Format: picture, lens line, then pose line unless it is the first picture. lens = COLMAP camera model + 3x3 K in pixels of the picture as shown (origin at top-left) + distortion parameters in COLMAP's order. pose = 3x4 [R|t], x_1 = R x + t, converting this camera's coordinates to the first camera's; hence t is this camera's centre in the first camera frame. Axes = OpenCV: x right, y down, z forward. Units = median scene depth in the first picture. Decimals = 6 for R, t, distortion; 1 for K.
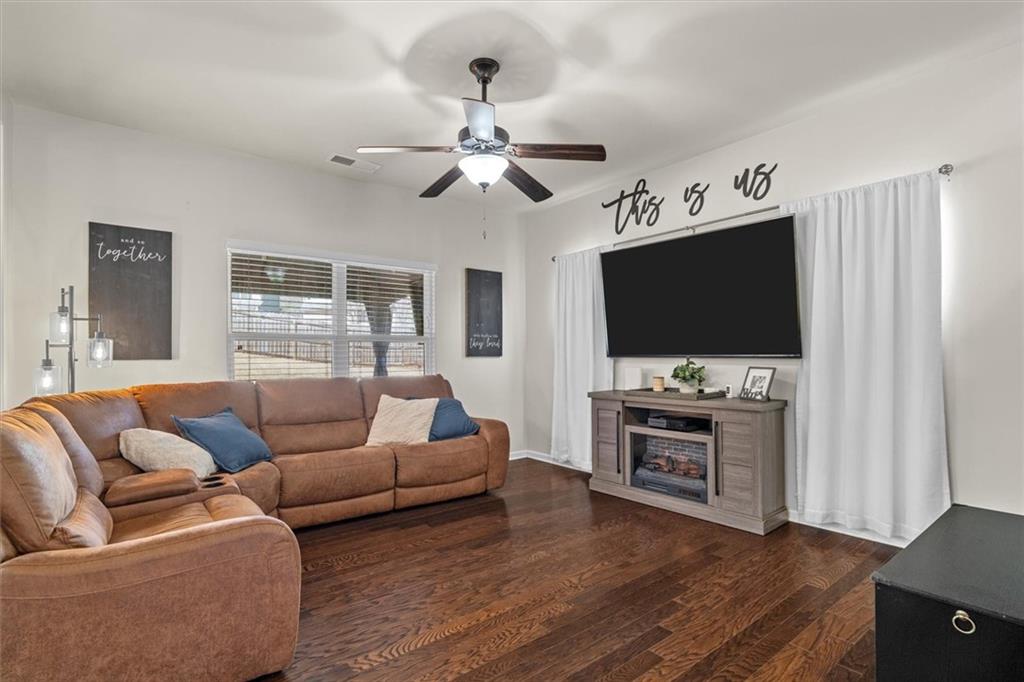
lens RADIAL K [[501.0, 0, 512.0], [0, 501.0, 341.0], [0, 0, 1]] dist [0.000600, -0.000513]
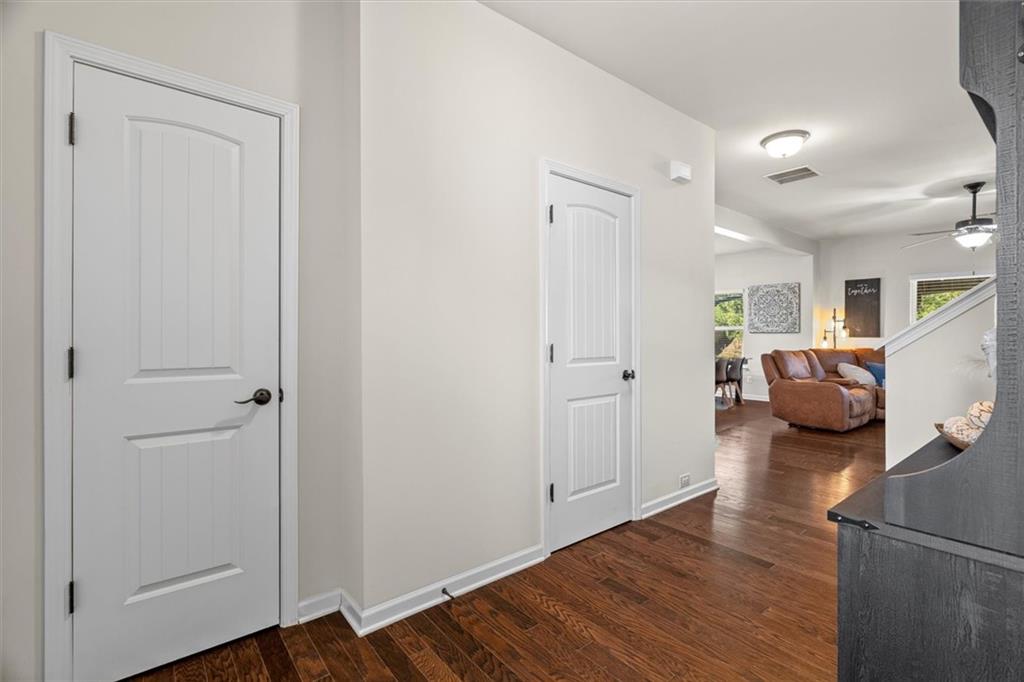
lens RADIAL K [[462.1, 0, 512.0], [0, 462.1, 341.0], [0, 0, 1]] dist [0.000540, 0.000120]
pose [[0.002547, 0.018972, -0.999817, 1.502235], [0.021439, 0.999589, 0.019023, -0.022660], [0.999767, -0.021484, 0.002140, -0.672888]]
